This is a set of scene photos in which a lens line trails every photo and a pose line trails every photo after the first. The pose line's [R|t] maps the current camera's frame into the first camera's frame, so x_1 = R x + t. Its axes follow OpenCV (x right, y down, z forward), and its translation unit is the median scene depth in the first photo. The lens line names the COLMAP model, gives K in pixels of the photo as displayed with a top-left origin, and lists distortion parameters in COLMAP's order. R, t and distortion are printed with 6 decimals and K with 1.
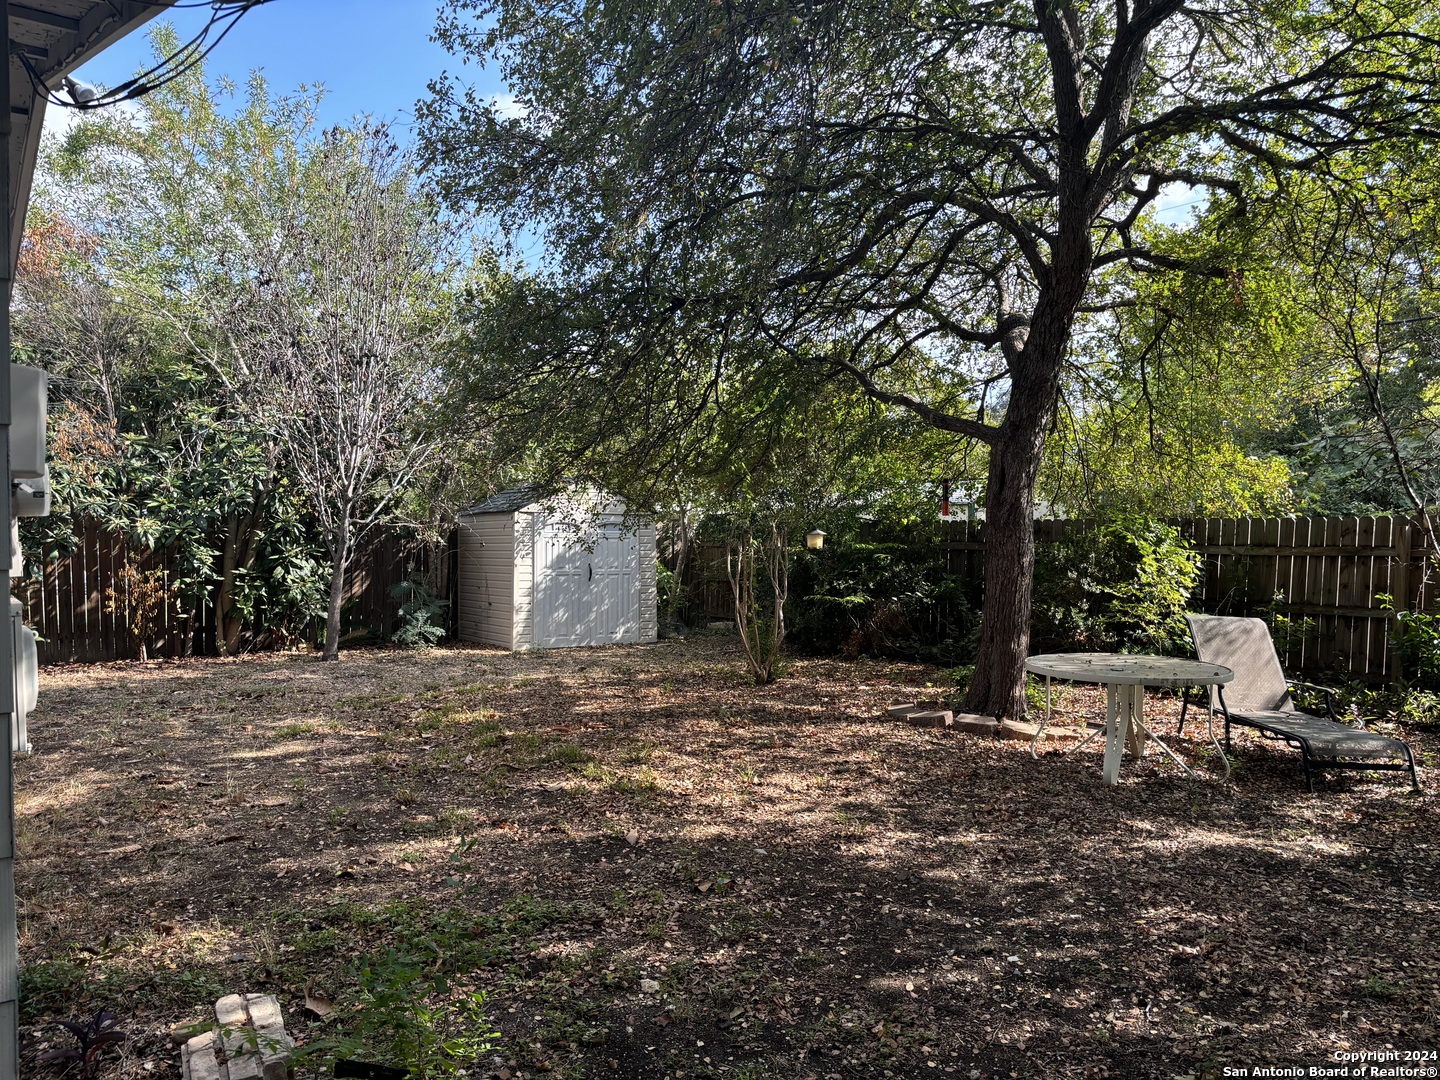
lens RADIAL K [[1053.8, 0, 729.3], [0, 1053.8, 537.6], [0, 0, 1]] dist [0.061543, -0.072319]
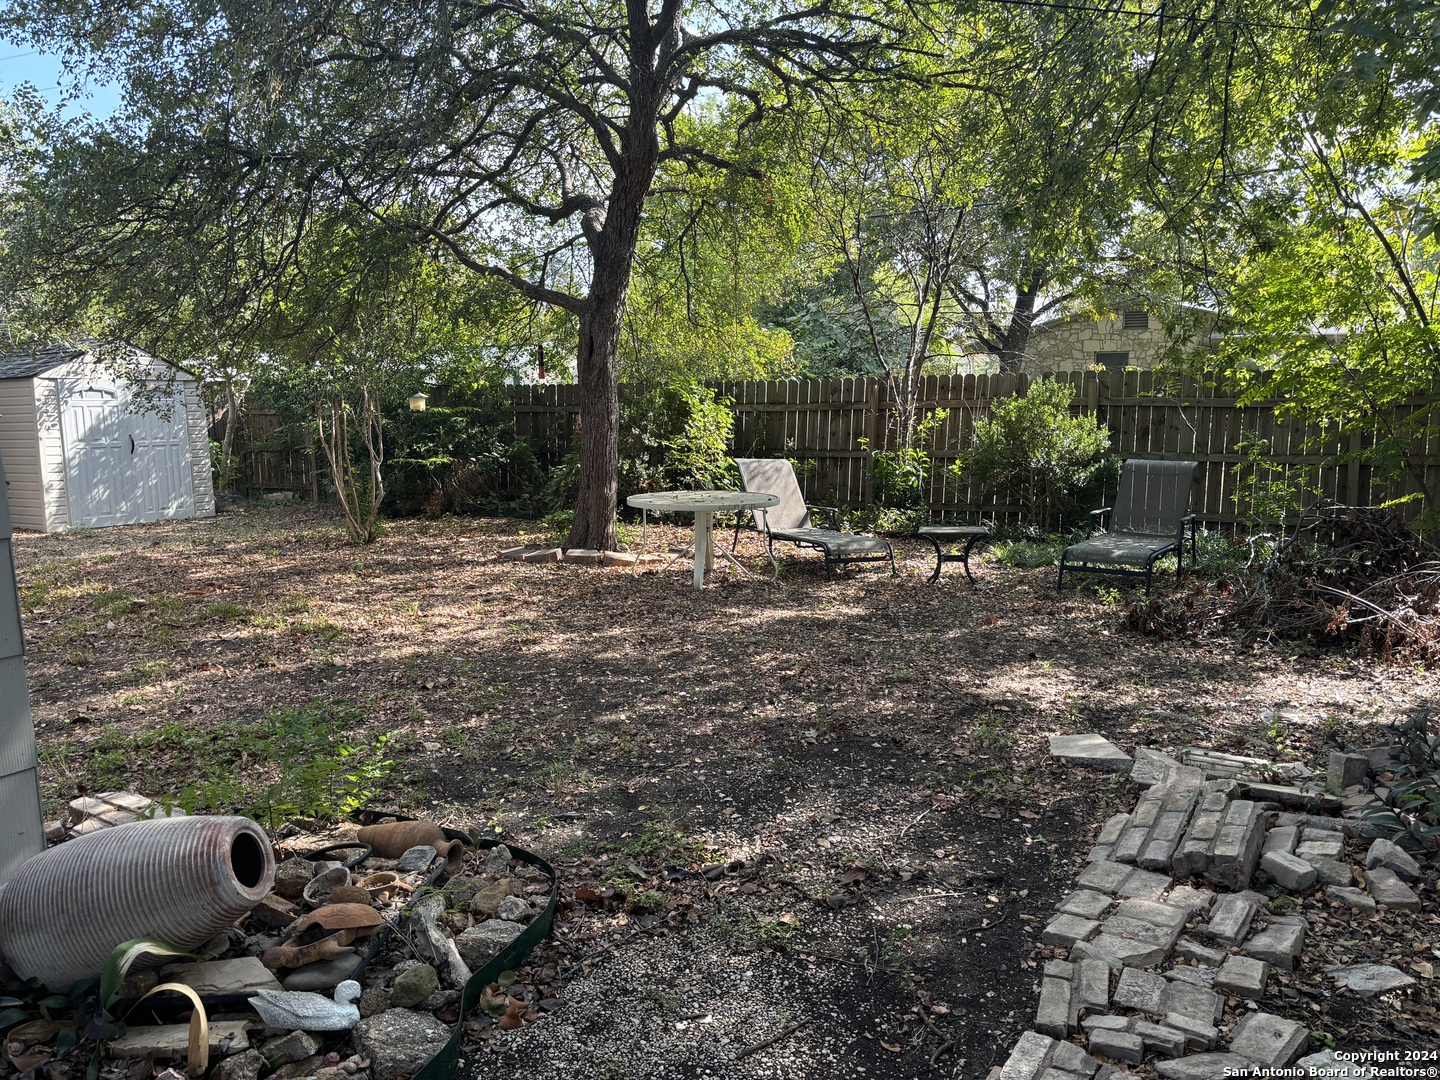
lens RADIAL K [[1053.8, 0, 729.3], [0, 1053.8, 537.6], [0, 0, 1]] dist [0.061543, -0.072319]
pose [[0.898773, -0.072299, 0.432412, -0.112111], [0.018326, 0.991642, 0.127711, 0.006962], [-0.438031, -0.106859, 0.892586, -0.103948]]
